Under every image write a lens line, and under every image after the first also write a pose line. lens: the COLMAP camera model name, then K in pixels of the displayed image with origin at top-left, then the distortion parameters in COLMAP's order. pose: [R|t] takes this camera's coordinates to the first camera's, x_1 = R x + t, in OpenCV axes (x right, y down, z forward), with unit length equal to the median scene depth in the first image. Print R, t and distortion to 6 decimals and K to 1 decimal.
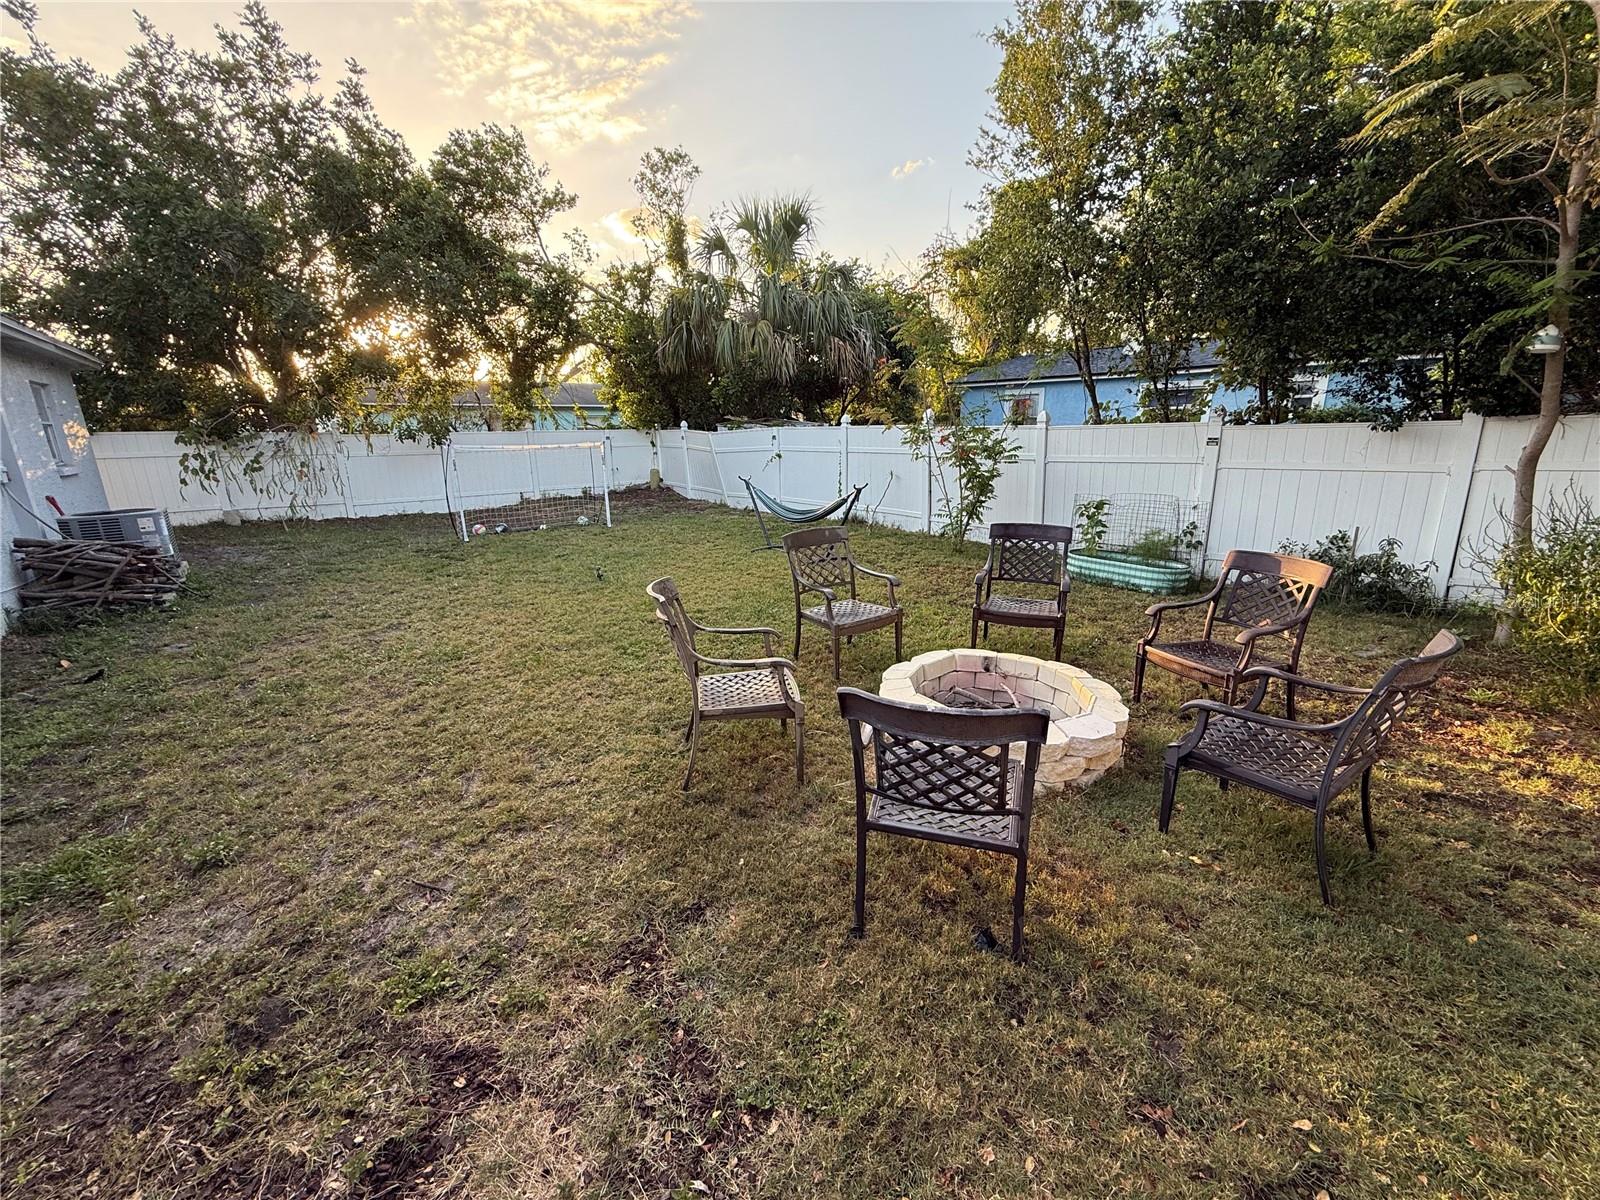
lens RADIAL K [[645.1, 0, 793.9], [0, 645.1, 597.4], [0, 0, 1]] dist [0.001526, -0.000248]
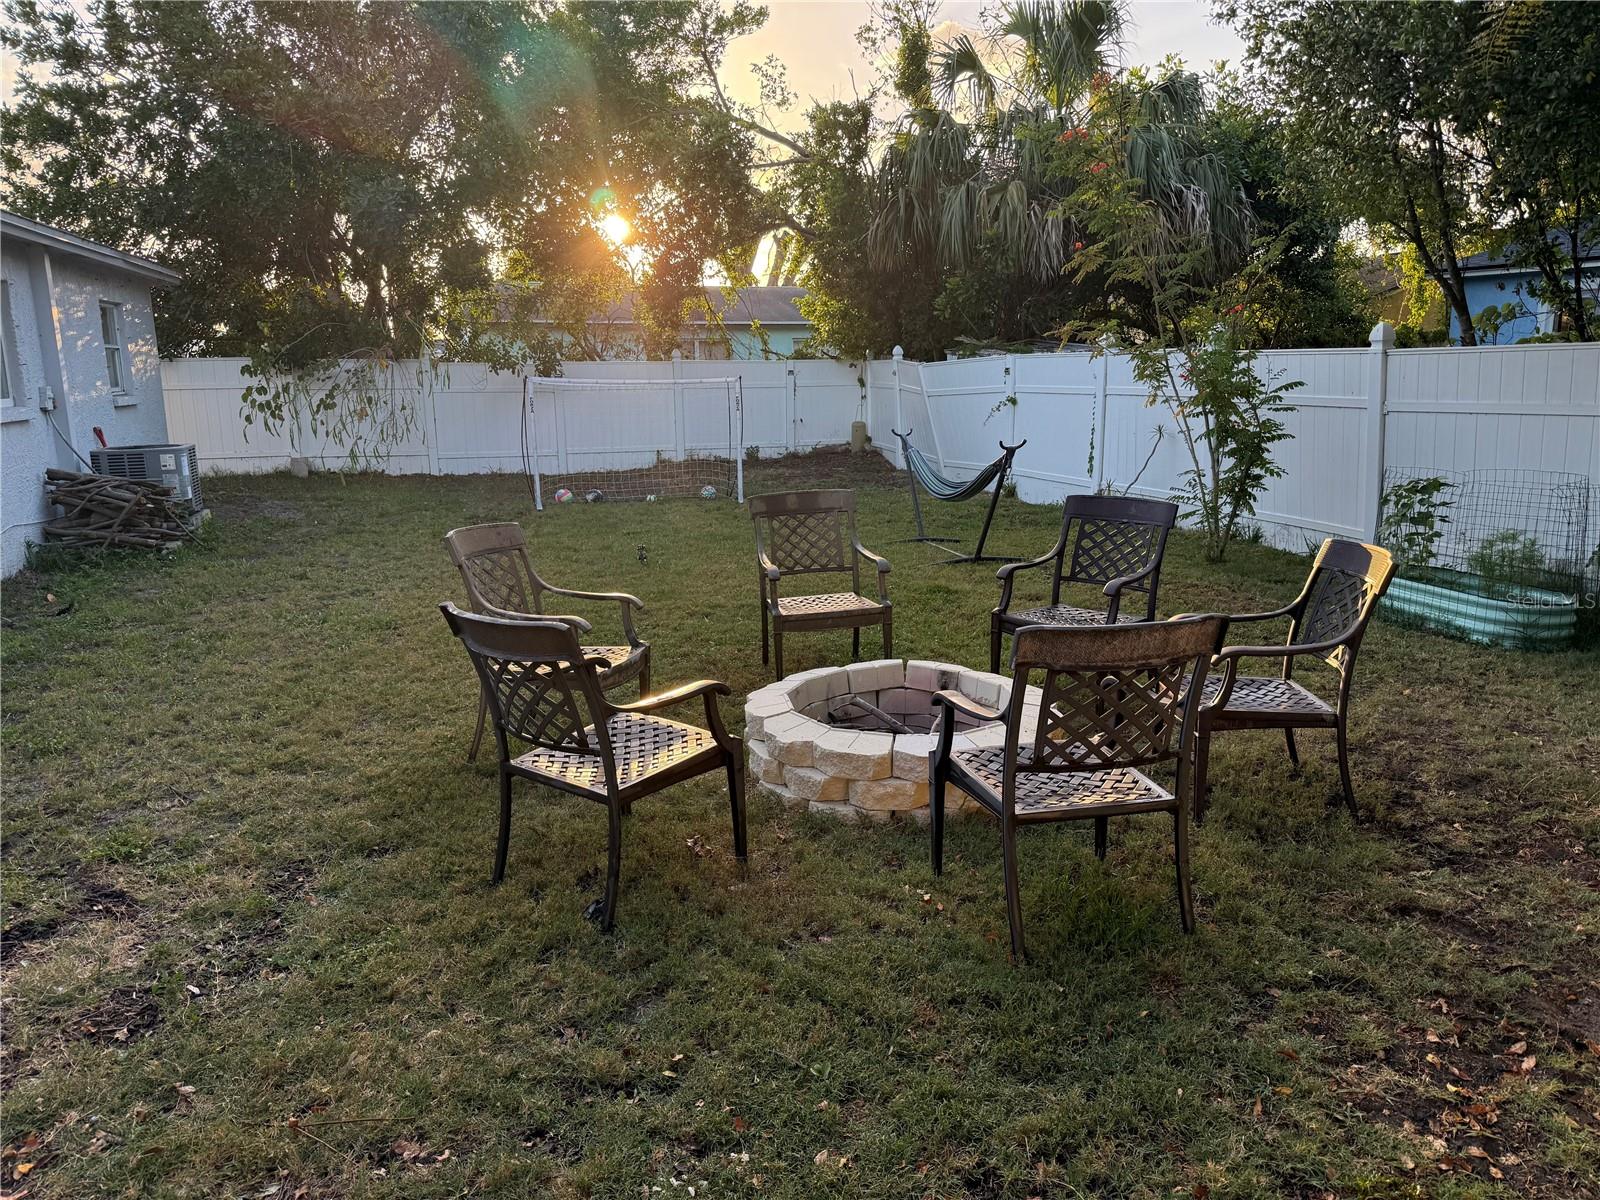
lens RADIAL K [[1123.9, 0, 800.0], [0, 1123.9, 600.0], [0, 0, 1]] dist [0.137508, -0.246074]
pose [[0.933277, 0.076685, -0.350874, 0.193996], [-0.093269, 0.995171, -0.030584, 0.022424], [0.346834, 0.061269, 0.935923, -0.072369]]
